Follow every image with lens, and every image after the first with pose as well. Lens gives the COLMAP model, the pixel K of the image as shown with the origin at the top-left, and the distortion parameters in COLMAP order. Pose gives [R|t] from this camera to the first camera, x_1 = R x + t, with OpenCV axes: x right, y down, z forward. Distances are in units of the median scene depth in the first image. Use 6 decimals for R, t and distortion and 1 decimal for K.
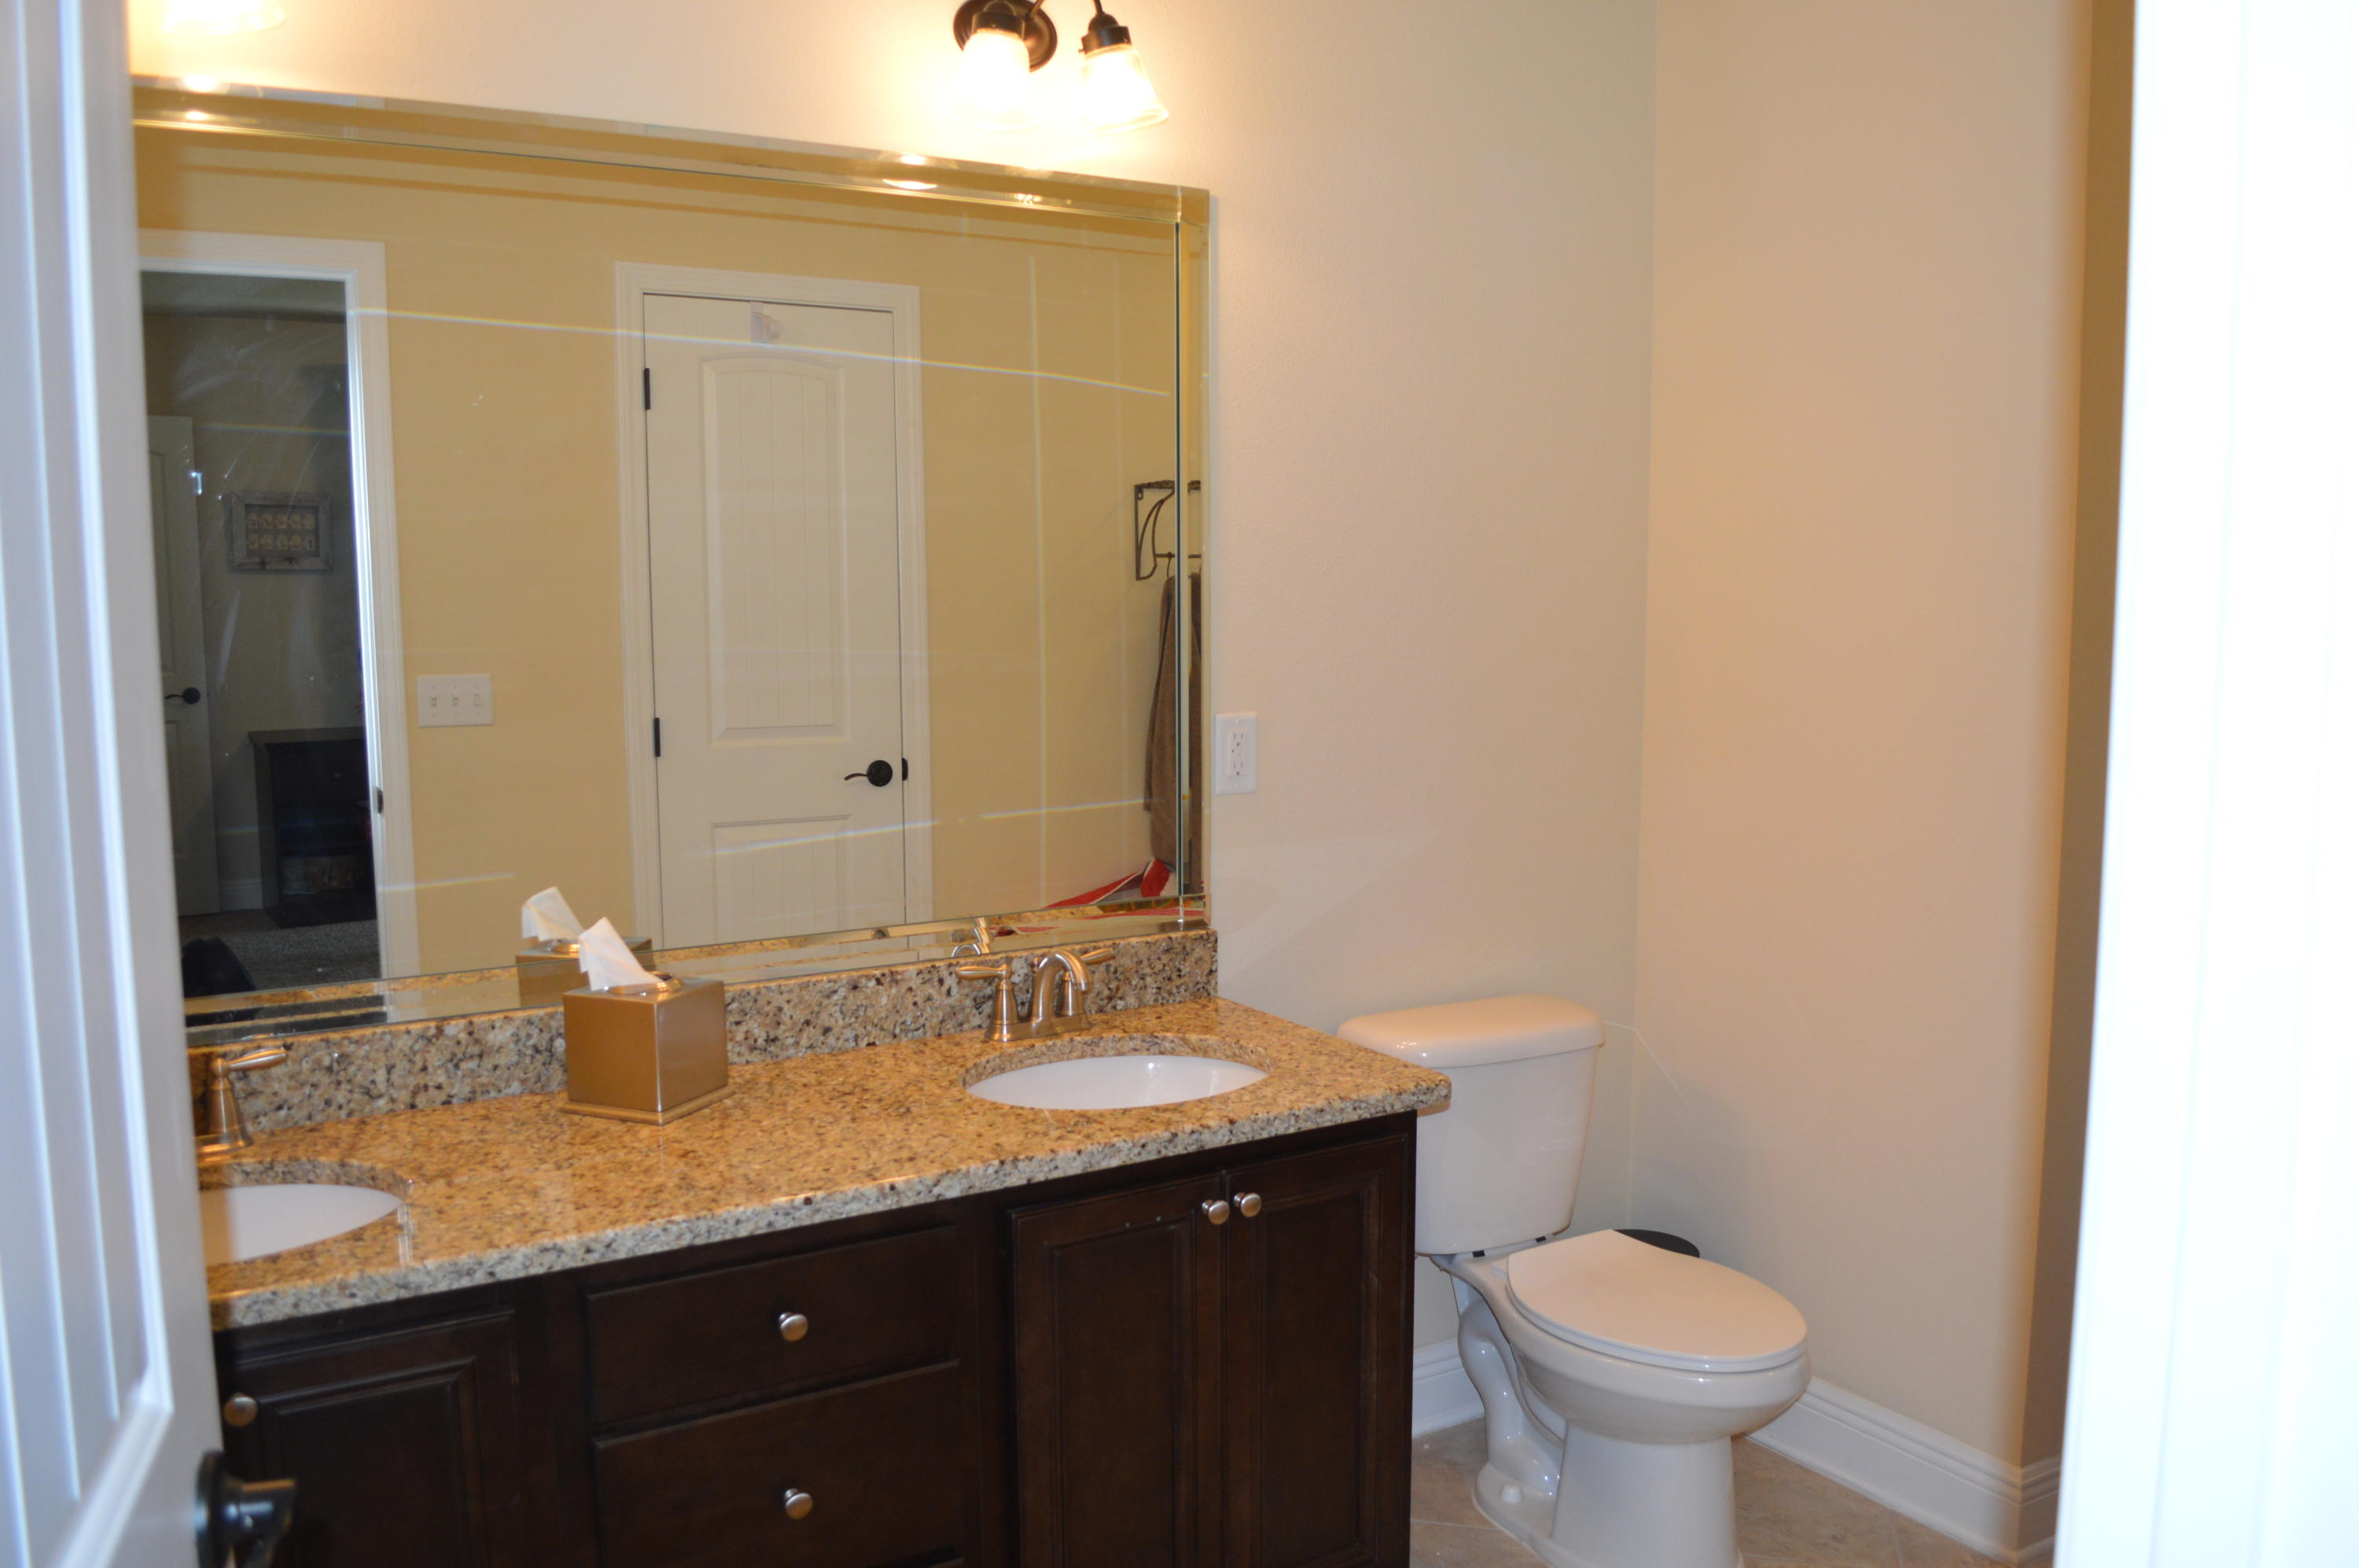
lens RADIAL K [[1876.1, 0, 1188.9], [0, 1876.1, 794.2], [0, 0, 1]] dist [-0.079534, 0.012534]
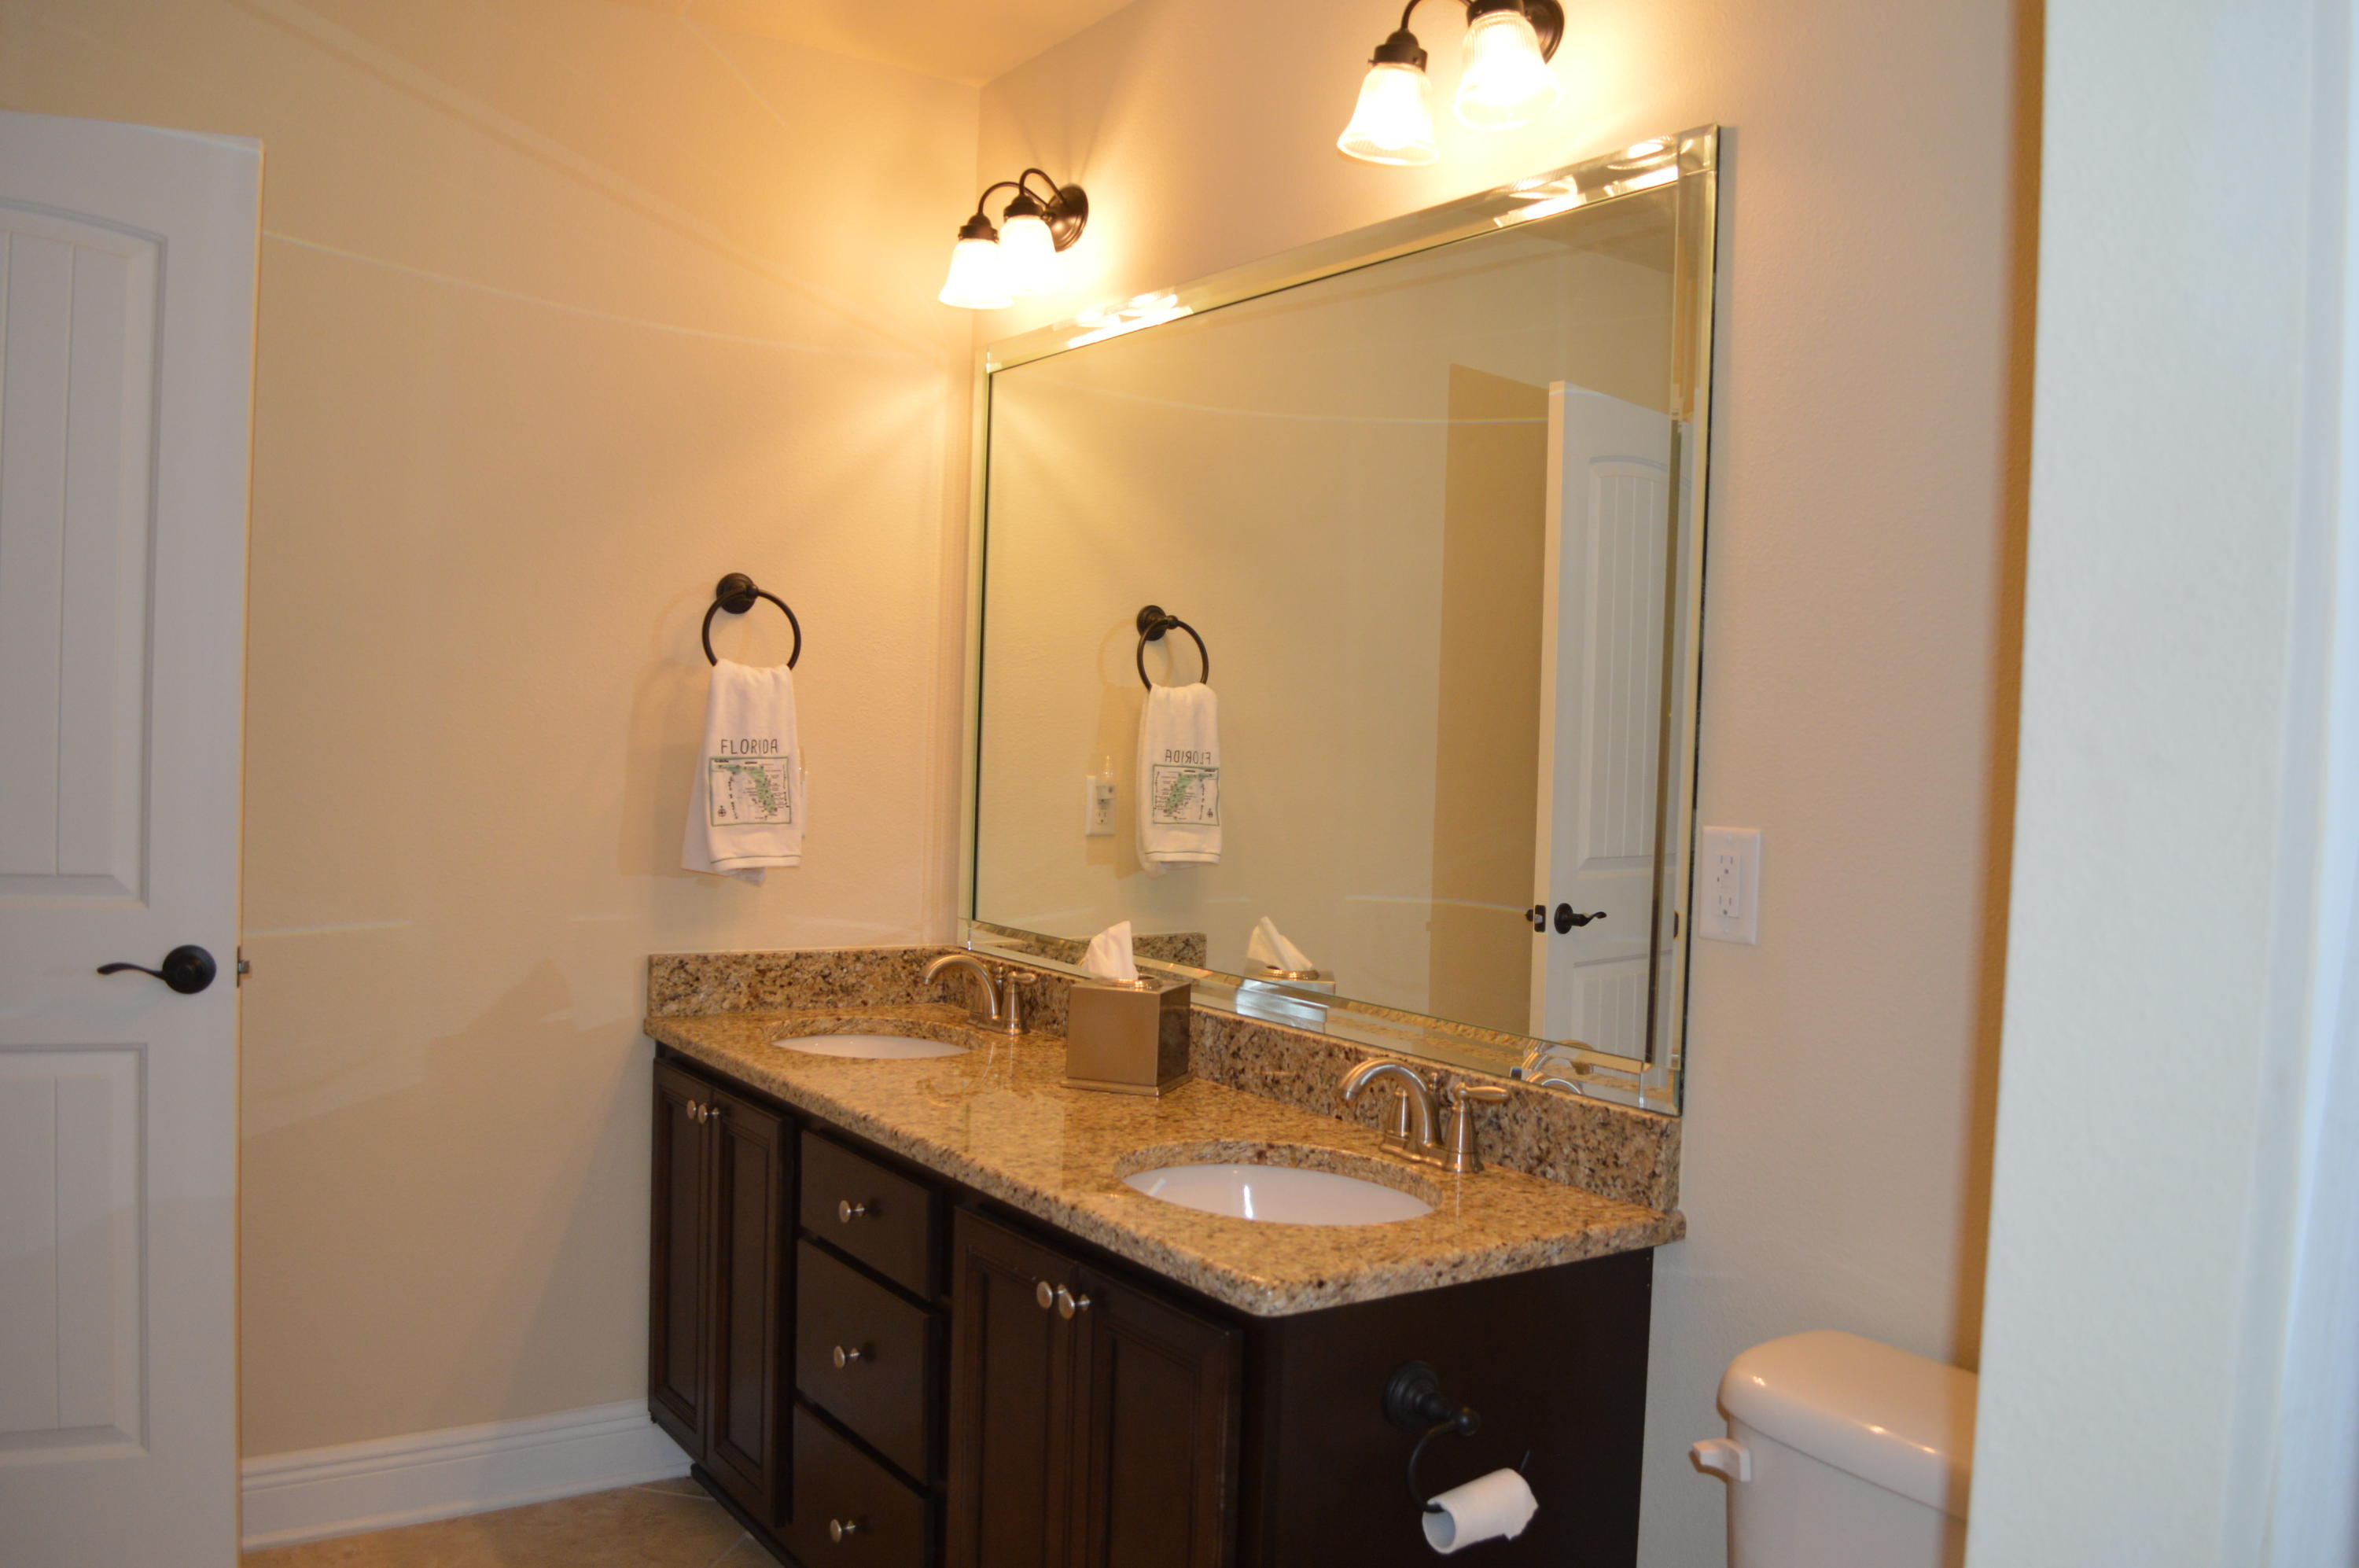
lens RADIAL K [[1876.1, 0, 1188.9], [0, 1876.1, 794.2], [0, 0, 1]] dist [-0.079534, 0.012534]
pose [[0.044840, 0.034822, -0.998387, 0.746902], [-0.148326, 0.988547, 0.027817, -0.046645], [0.987921, 0.146839, 0.049491, 0.788186]]
